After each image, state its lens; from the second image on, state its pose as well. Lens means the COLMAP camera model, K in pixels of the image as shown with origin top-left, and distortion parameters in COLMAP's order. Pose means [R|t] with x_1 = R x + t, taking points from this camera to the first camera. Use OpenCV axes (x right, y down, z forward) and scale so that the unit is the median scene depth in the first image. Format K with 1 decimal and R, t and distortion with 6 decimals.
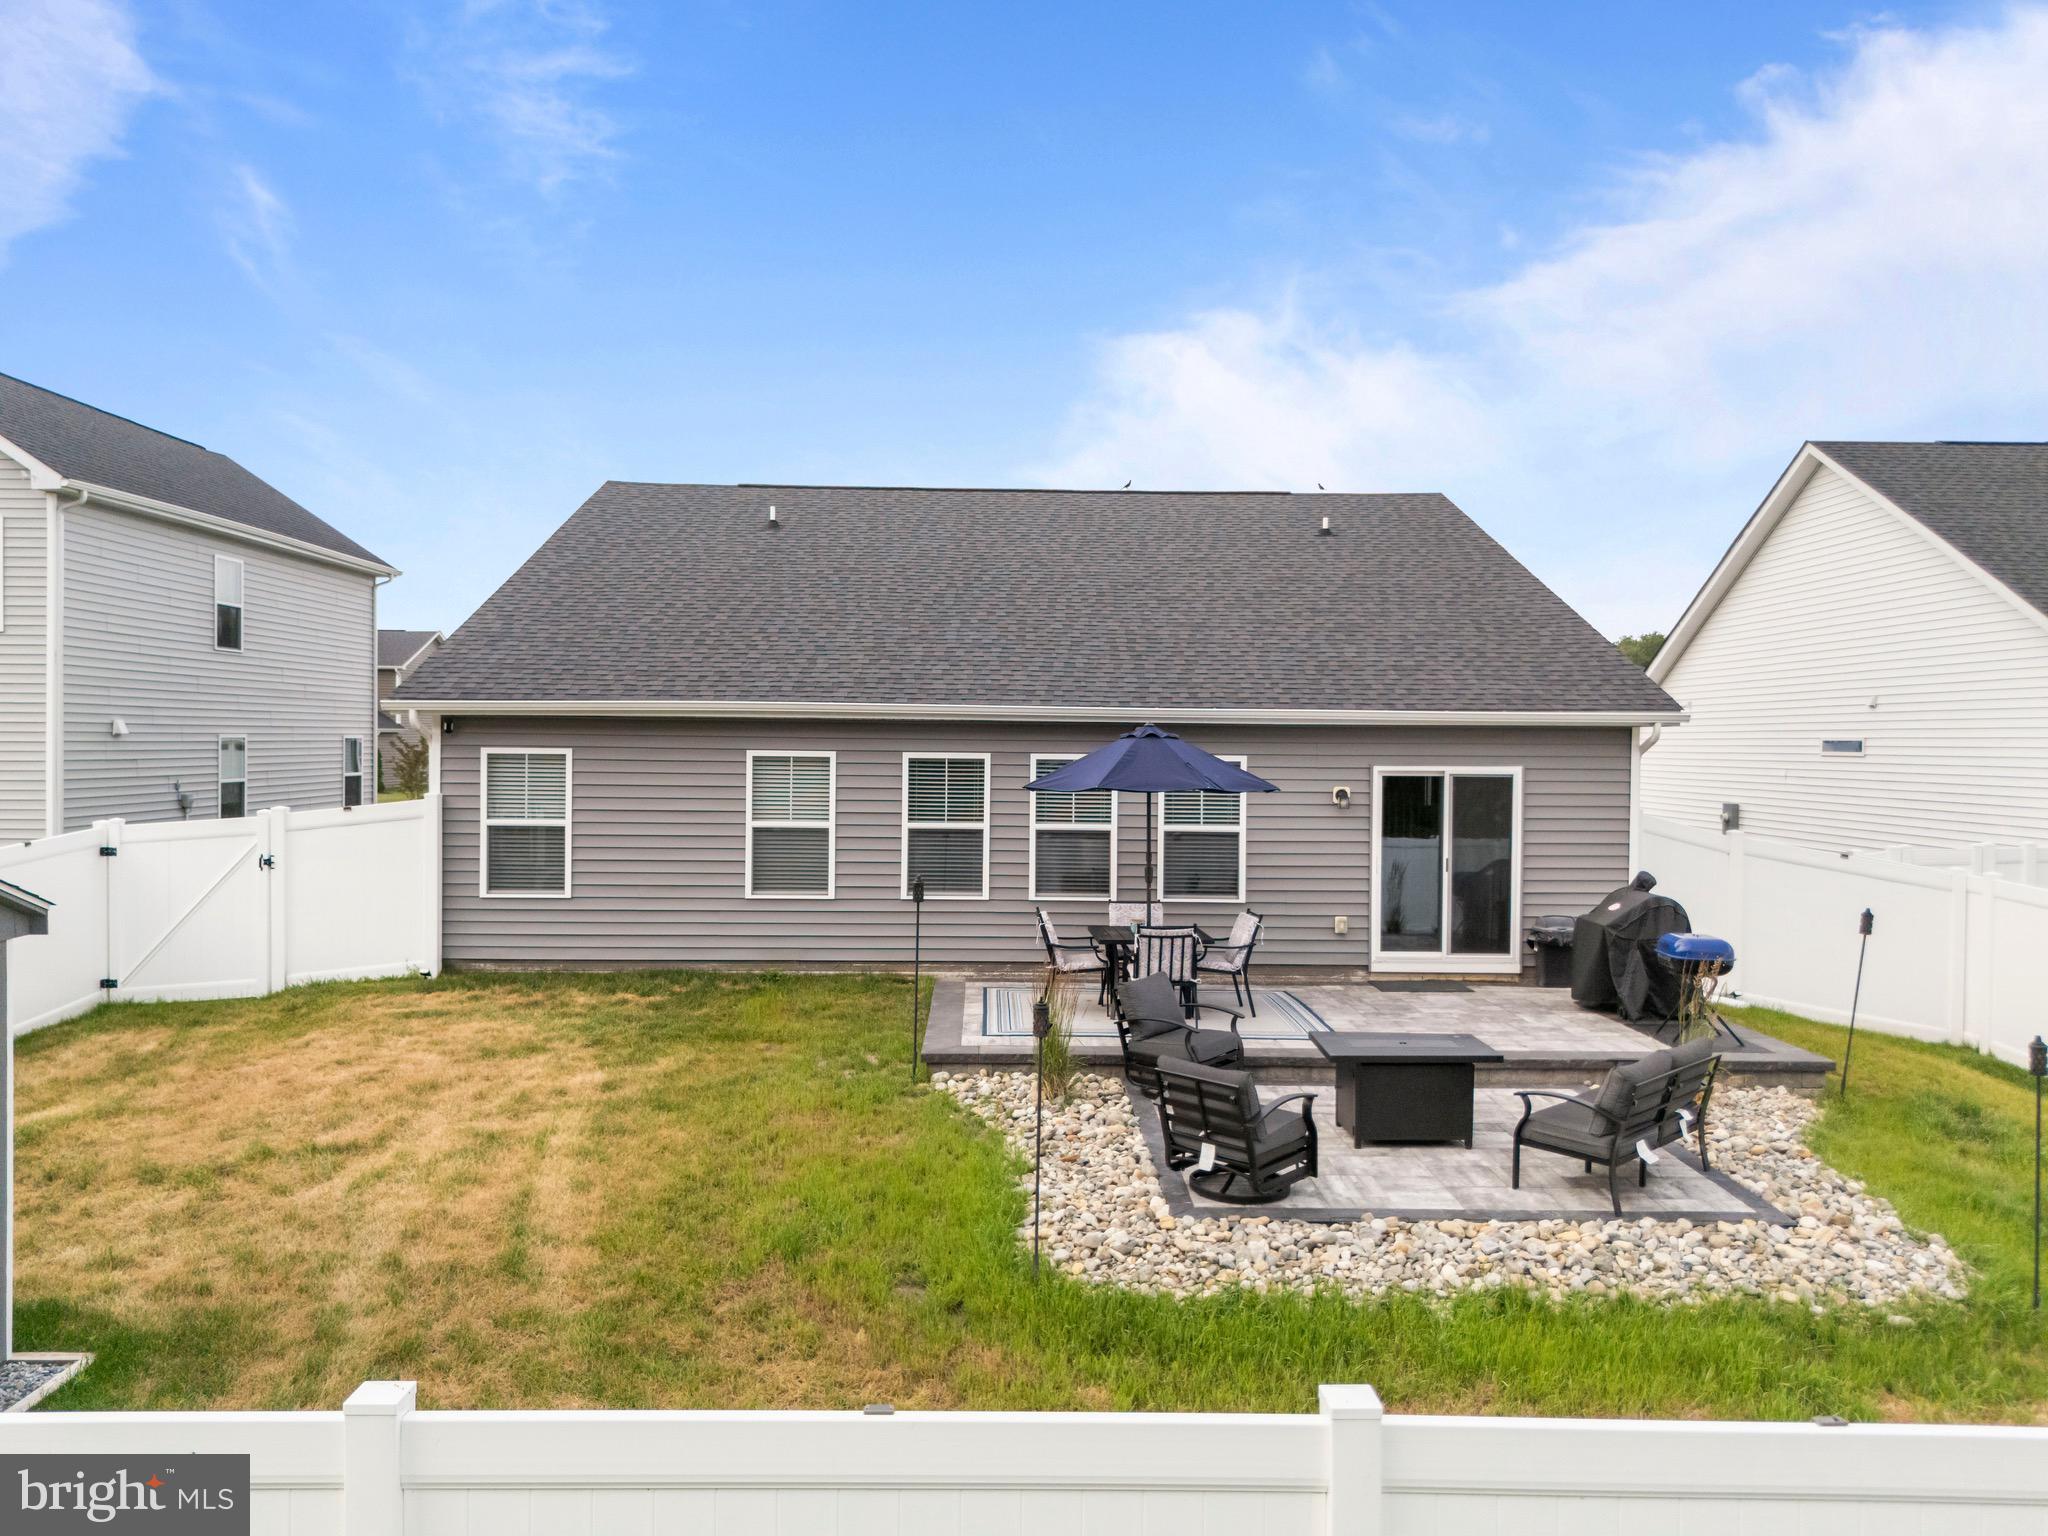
lens RADIAL K [[1525.8, 0, 1022.2], [0, 1525.8, 771.7], [0, 0, 1]] dist [0.031039, -0.005122]
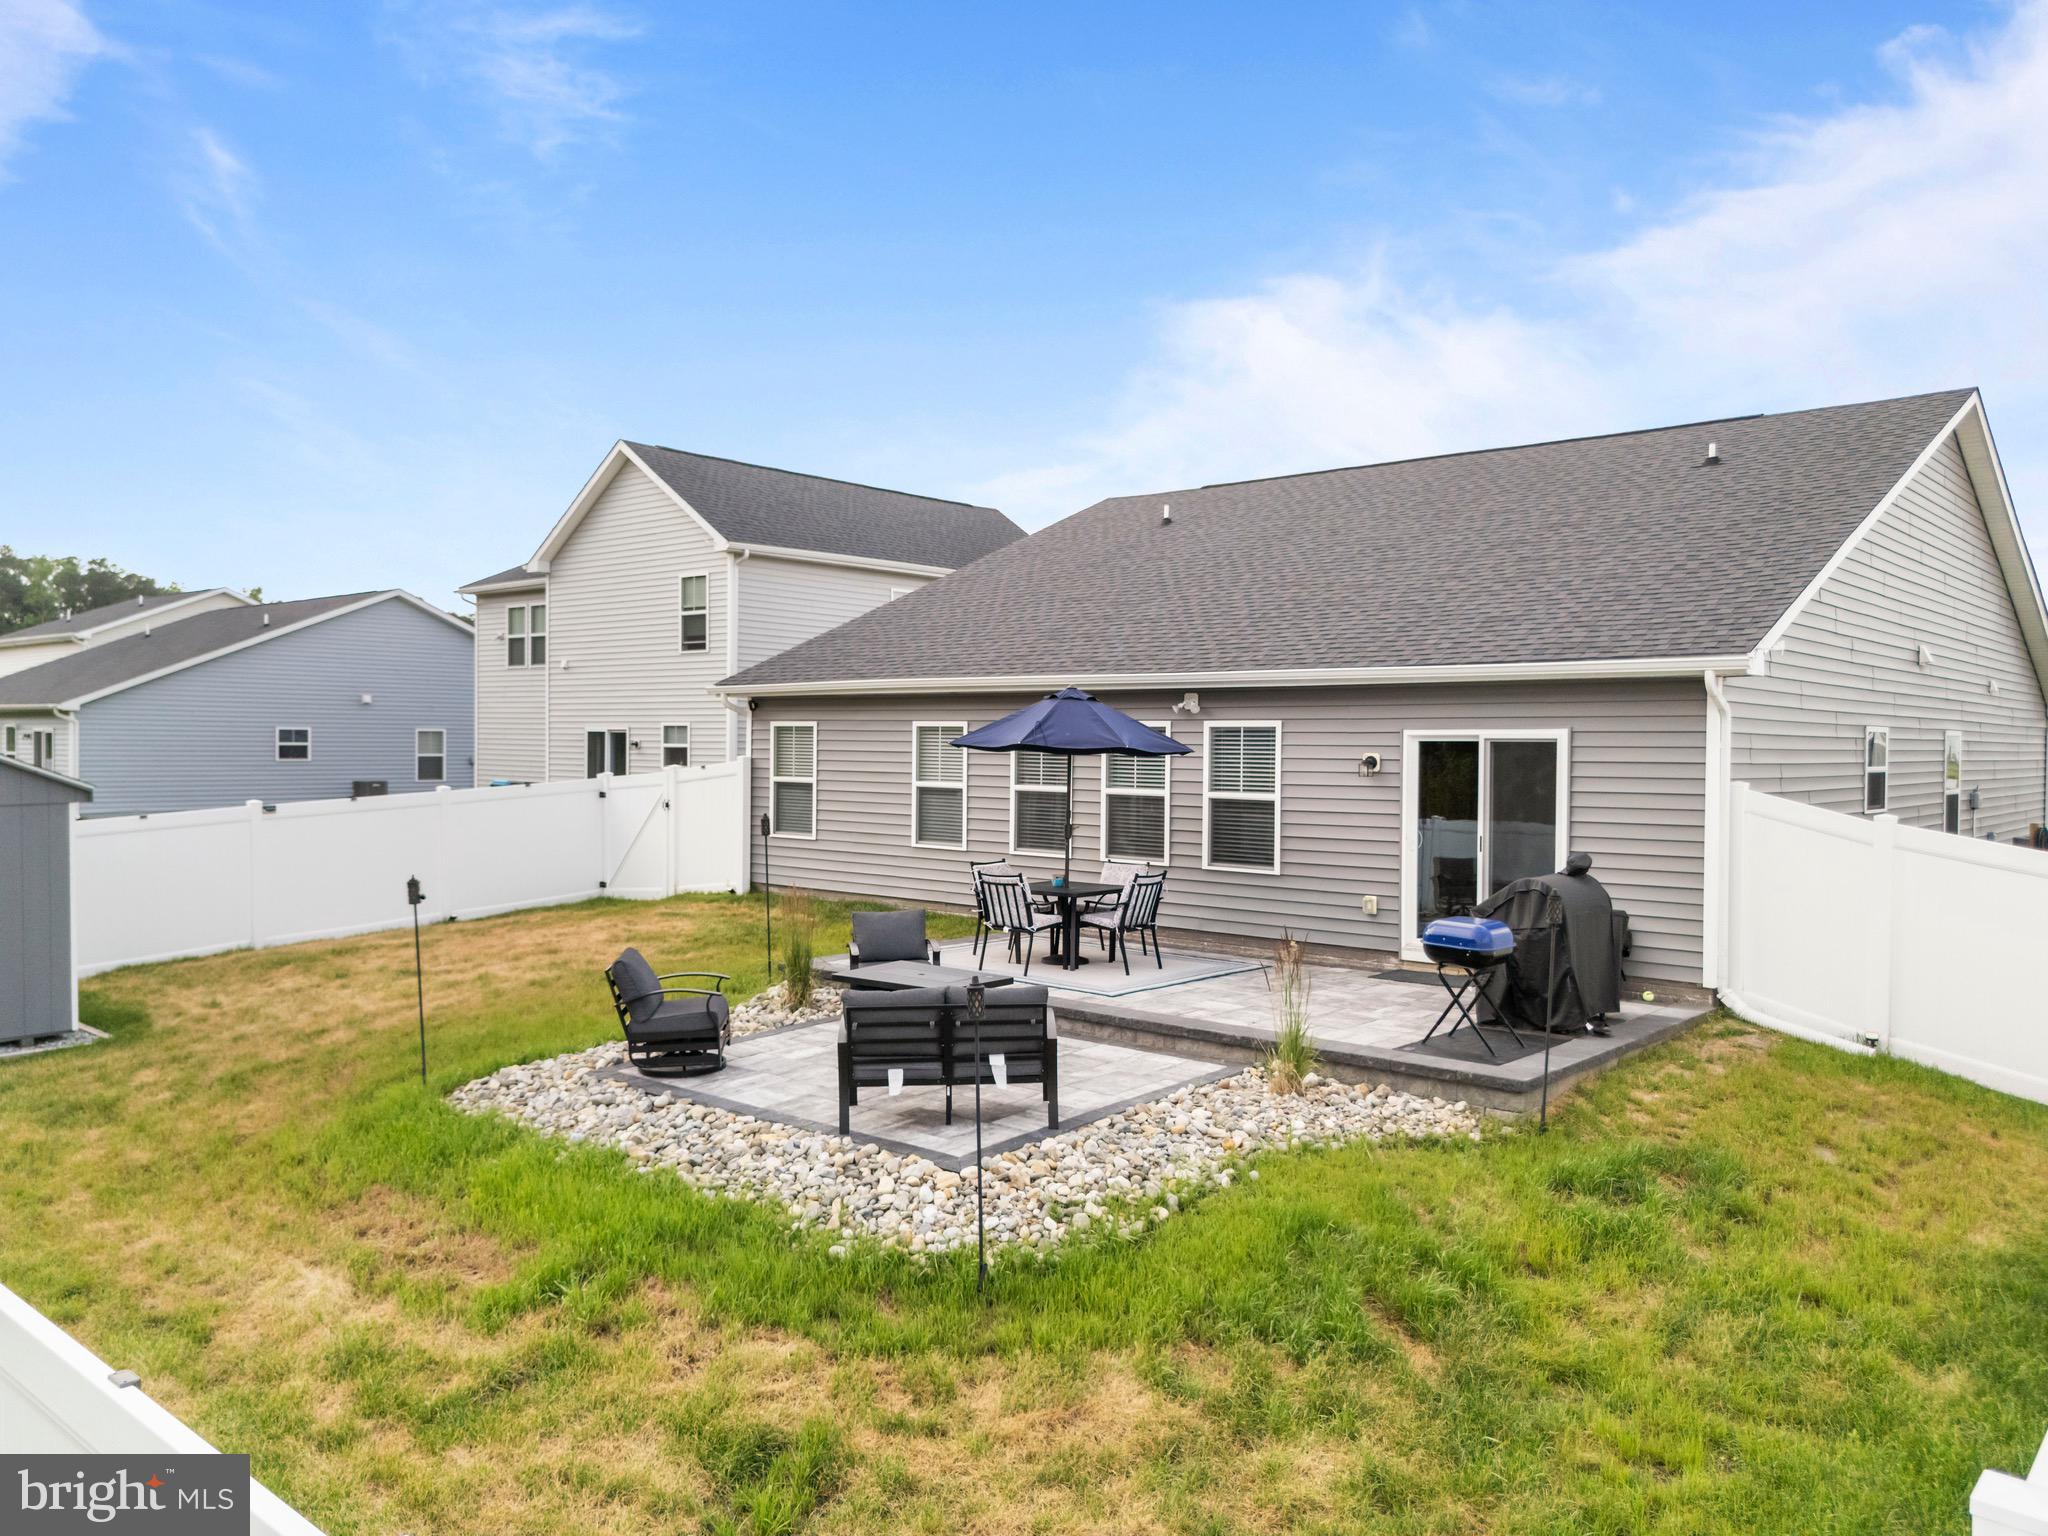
lens RADIAL K [[1525.8, 0, 1022.2], [0, 1525.8, 771.7], [0, 0, 1]] dist [0.031039, -0.005122]
pose [[0.739368, 0.009804, -0.673230, 0.683666], [-0.016396, 0.999860, -0.003446, 0.028201], [0.673102, 0.013586, 0.739425, 0.187741]]
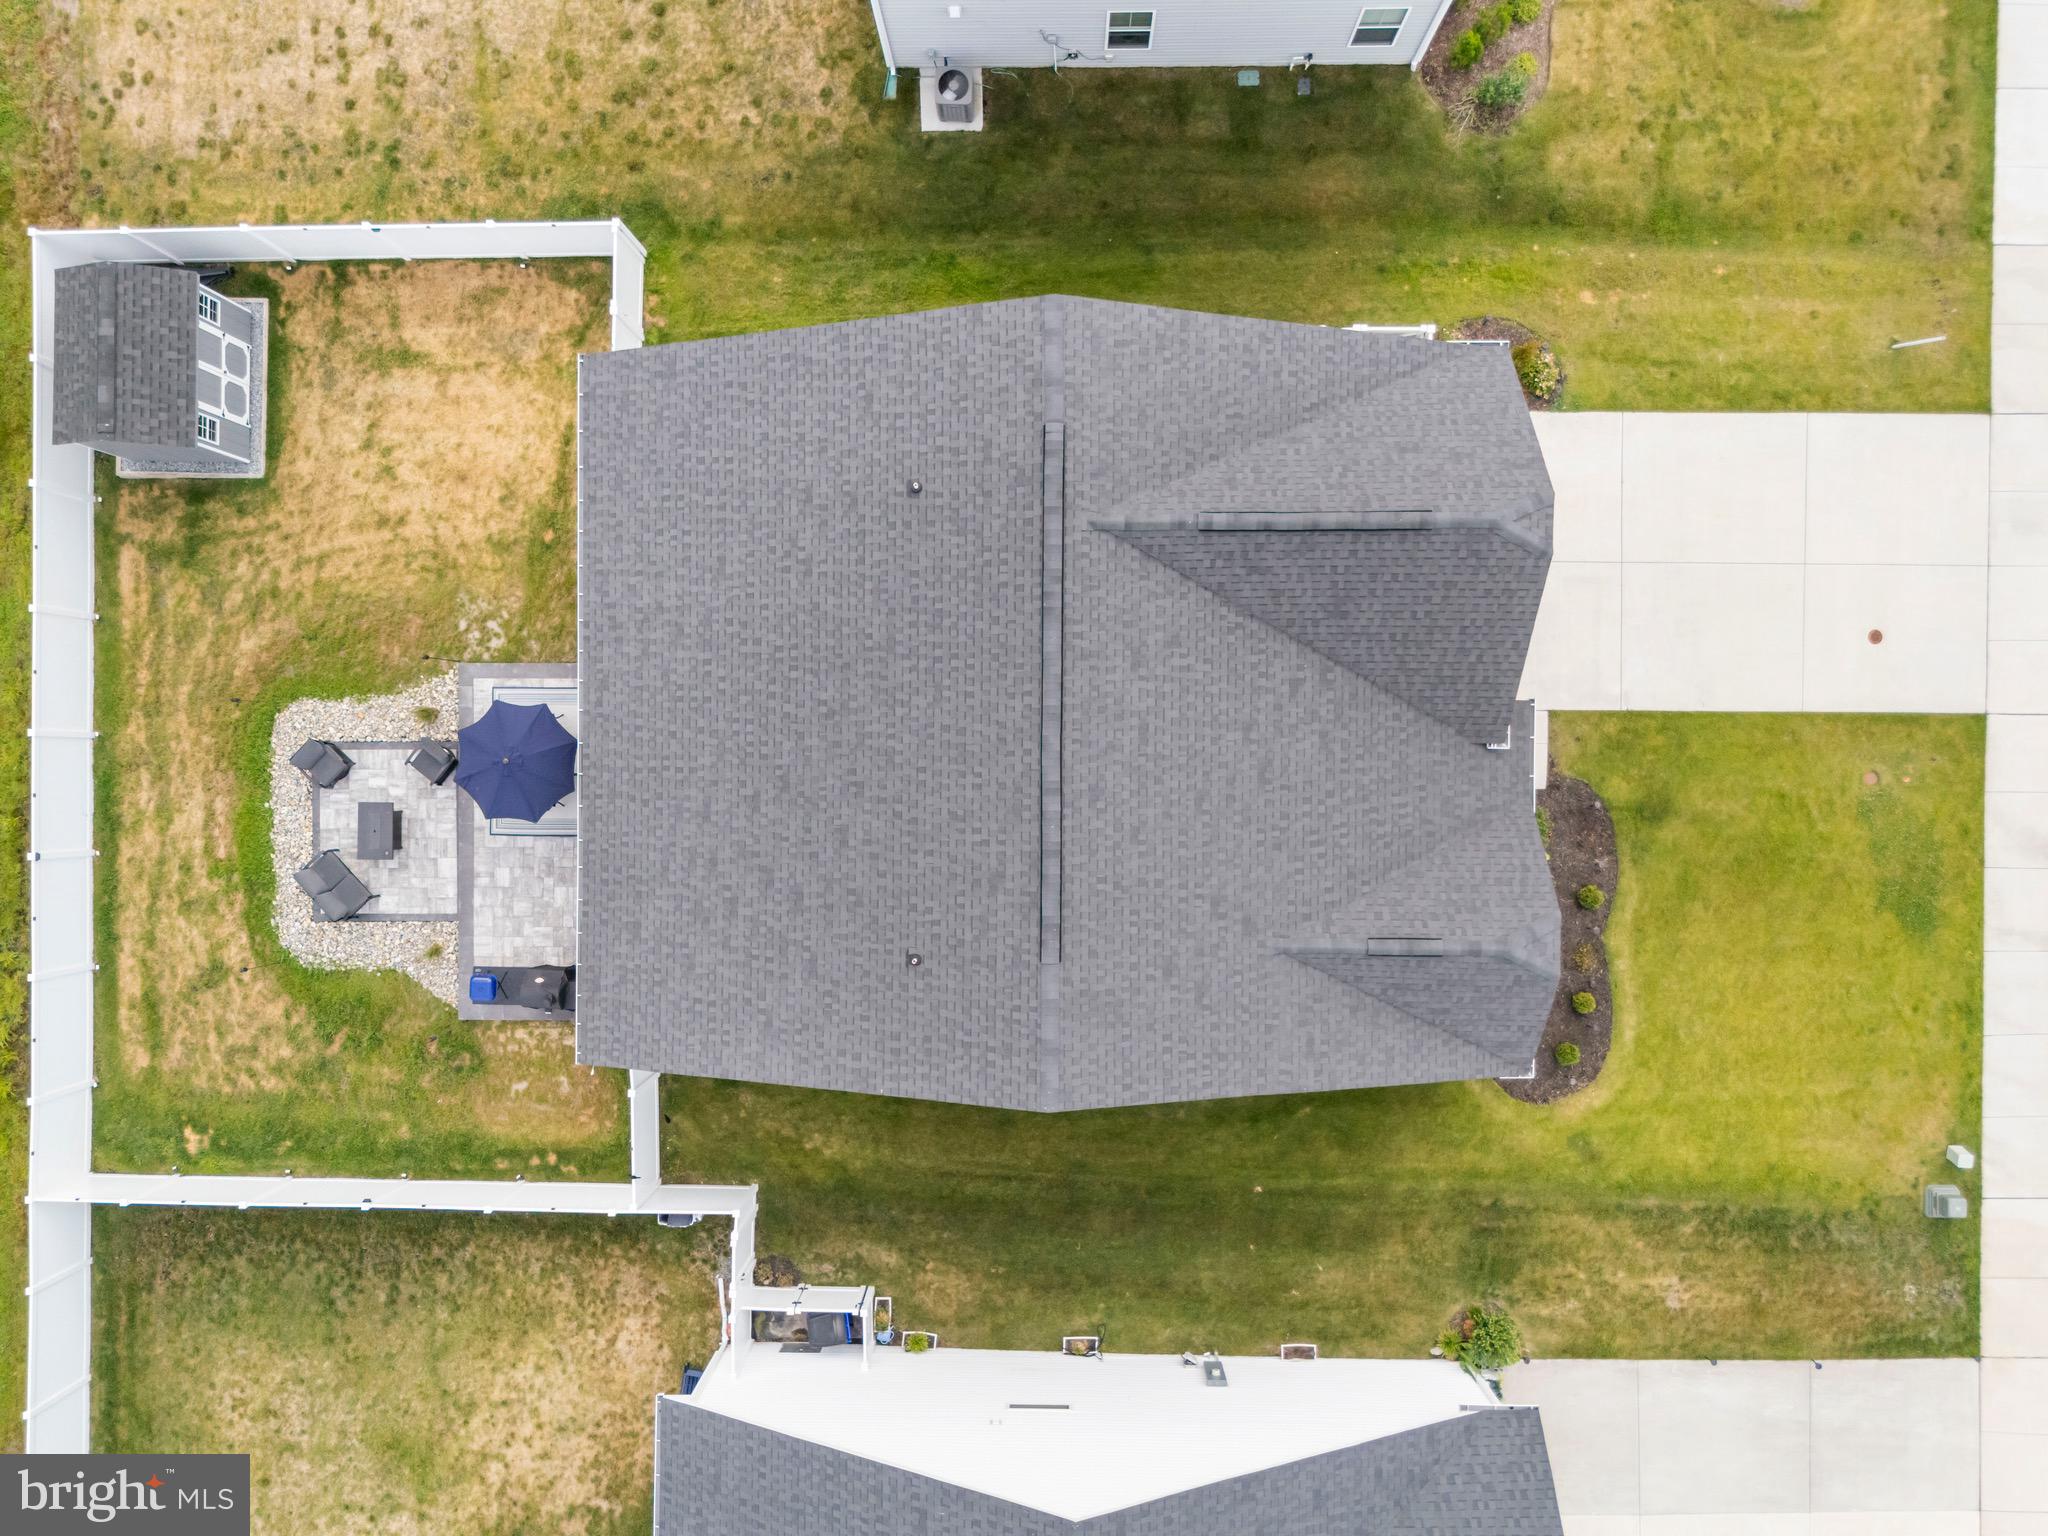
lens RADIAL K [[1547.1, 0, 1020.9], [0, 1547.1, 768.8], [0, 0, 1]] dist [0.054113, -0.045715]
pose [[-0.025201, 0.999676, -0.003600, 0.075598], [0.006012, 0.003753, 0.999975, -1.898289], [0.999664, 0.025179, -0.006104, 1.532353]]
